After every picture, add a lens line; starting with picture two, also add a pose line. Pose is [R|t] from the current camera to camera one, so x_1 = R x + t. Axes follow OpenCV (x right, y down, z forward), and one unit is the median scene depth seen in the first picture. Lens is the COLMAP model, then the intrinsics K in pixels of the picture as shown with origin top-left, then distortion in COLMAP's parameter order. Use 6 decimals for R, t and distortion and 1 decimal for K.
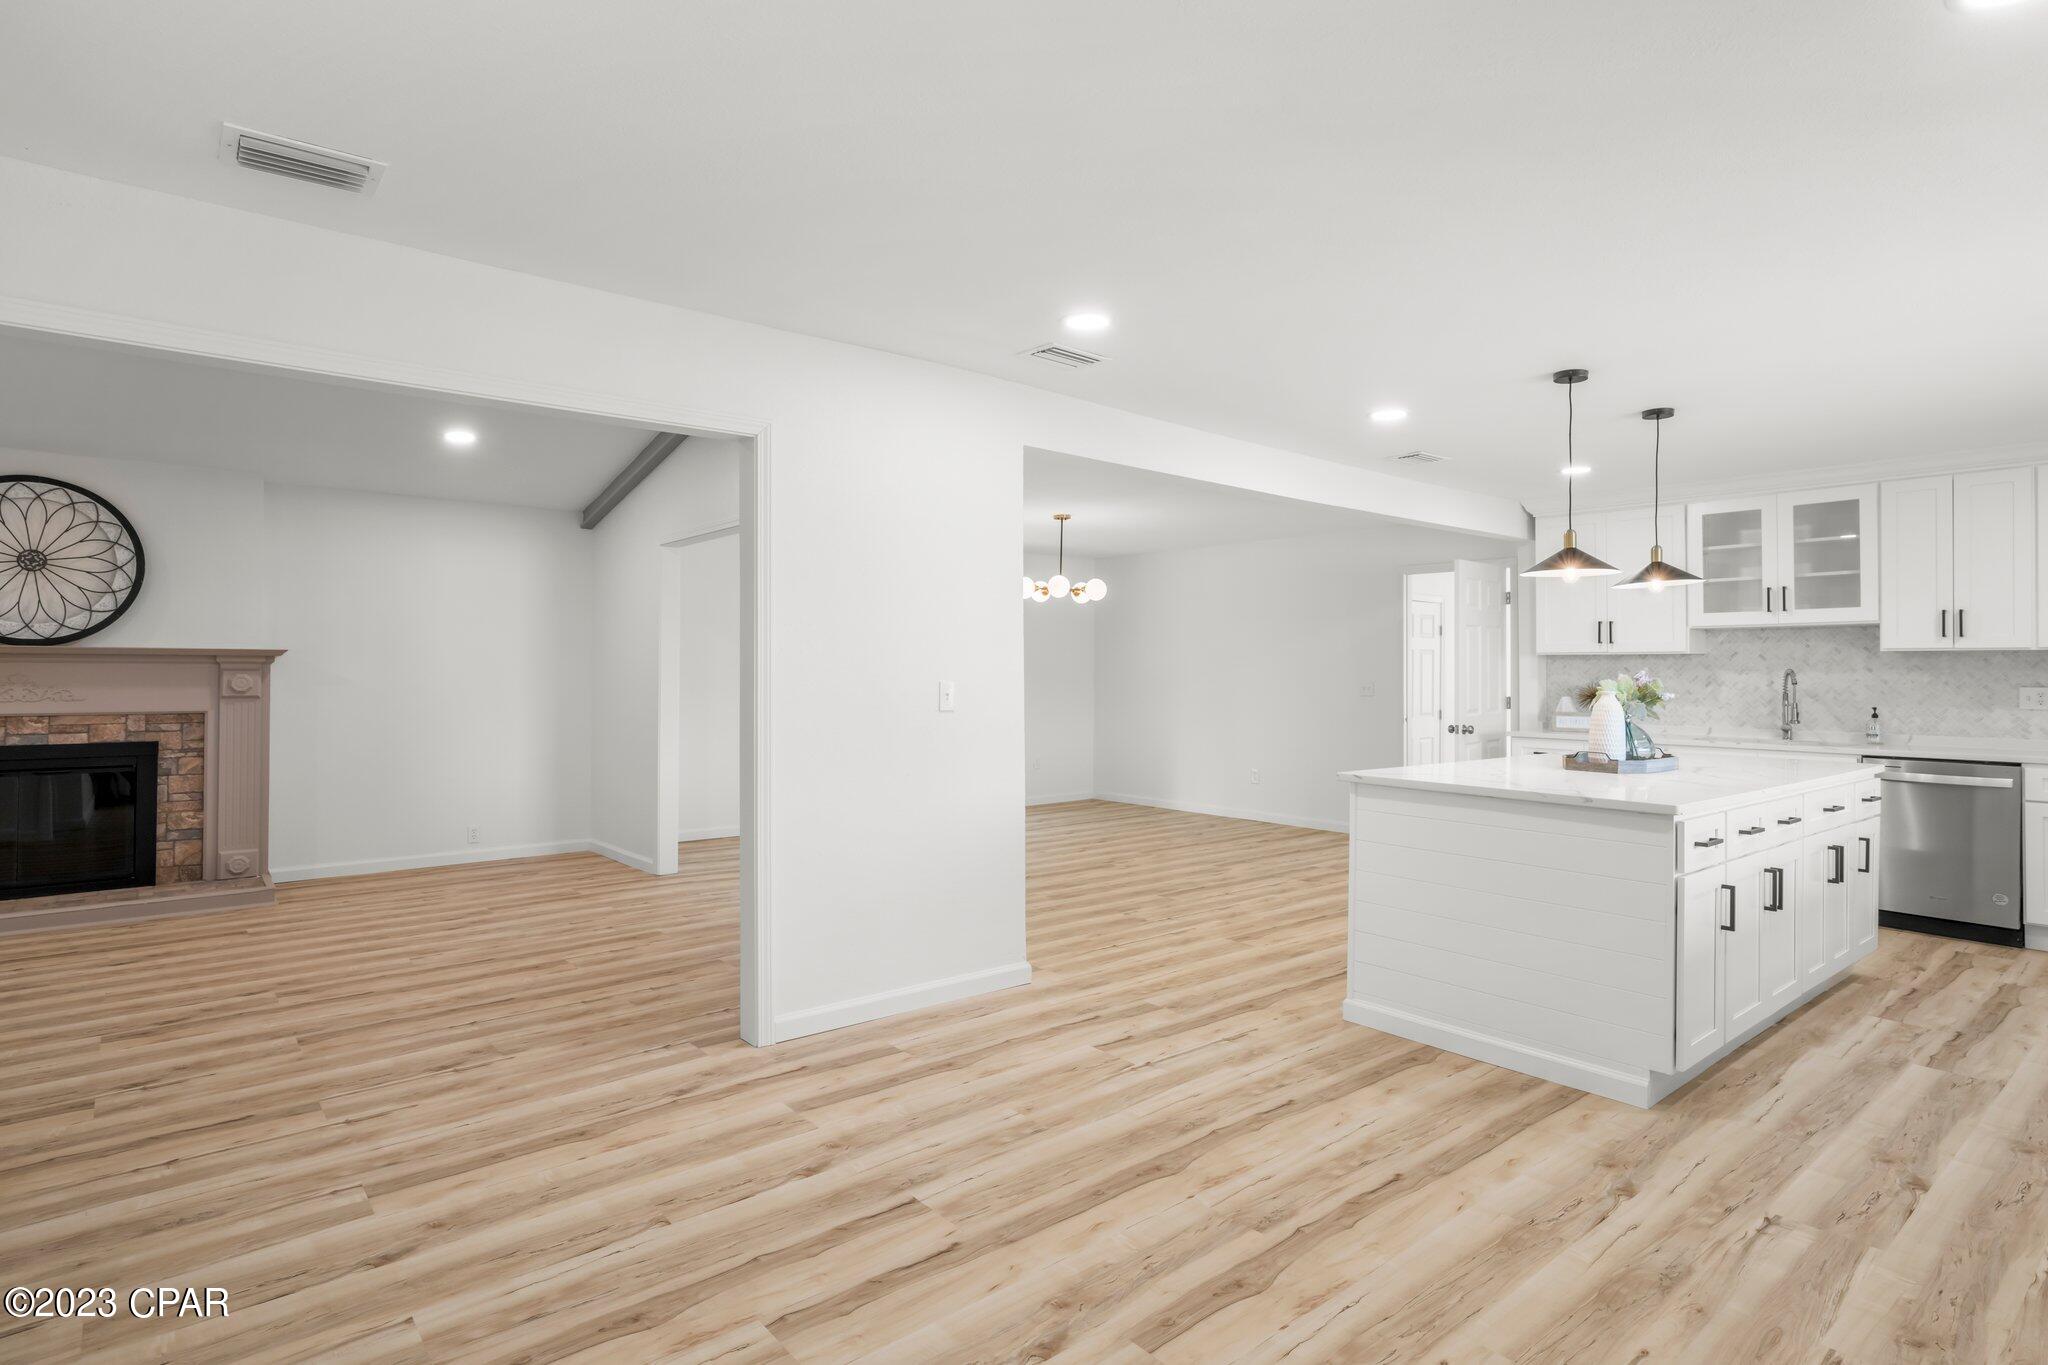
lens RADIAL K [[1067.8, 0, 1044.8], [0, 1067.8, 676.3], [0, 0, 1]] dist [-0.001946, 0.000132]
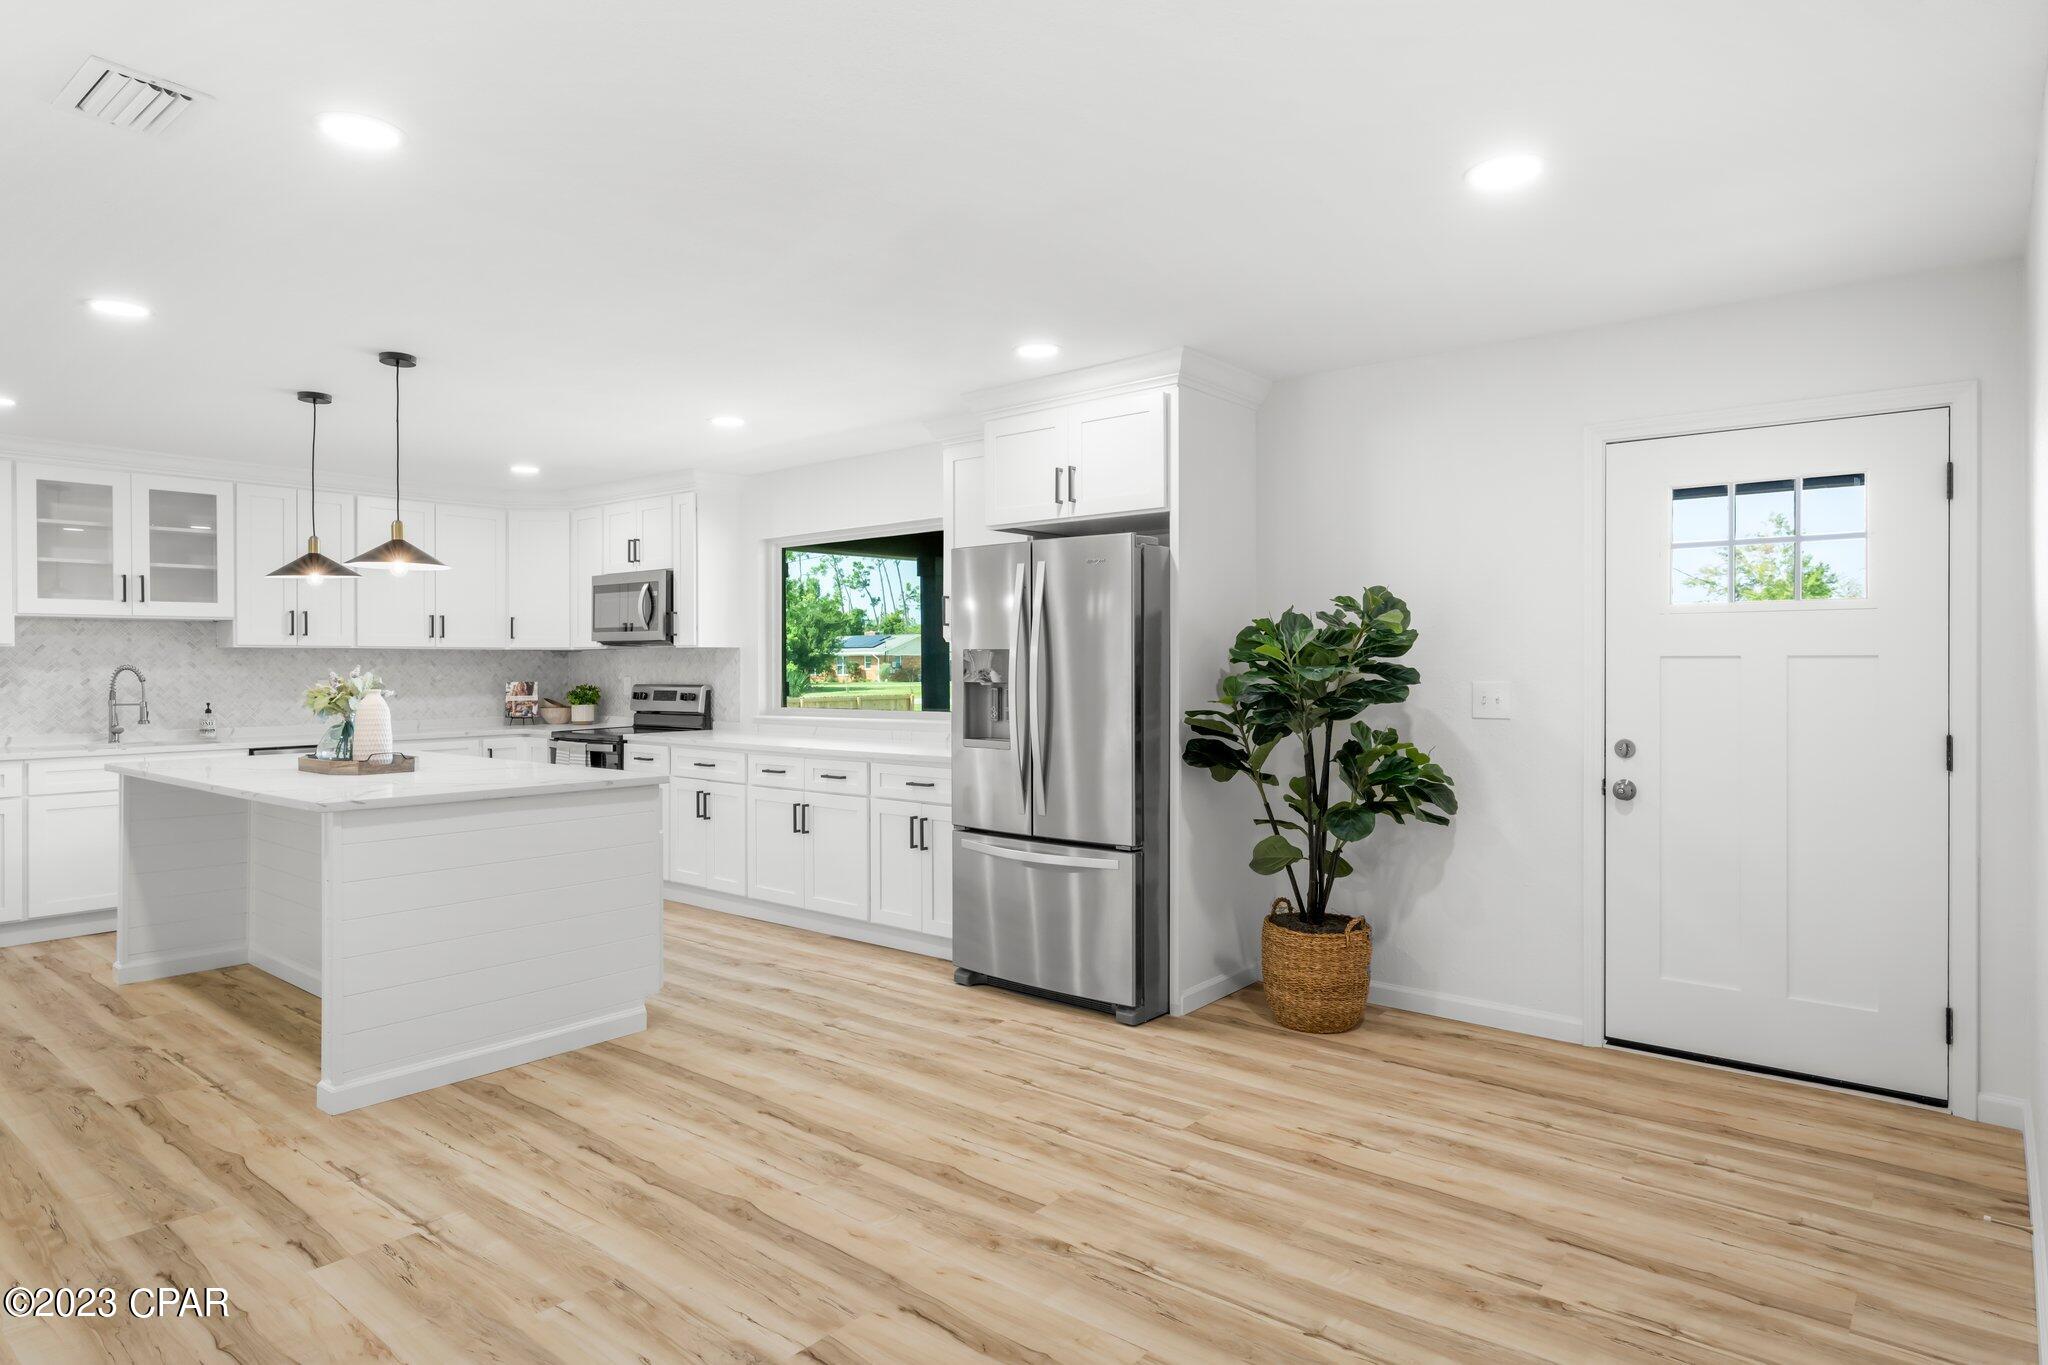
lens RADIAL K [[1145.1, 0, 1029.5], [0, 1145.1, 676.9], [0, 0, 1]] dist [0.004339, 0.000324]
pose [[-0.172696, -0.014081, 0.984875, -0.609674], [0.007446, 0.999851, 0.015601, -0.009172], [-0.984947, 0.010028, -0.172565, 0.614948]]
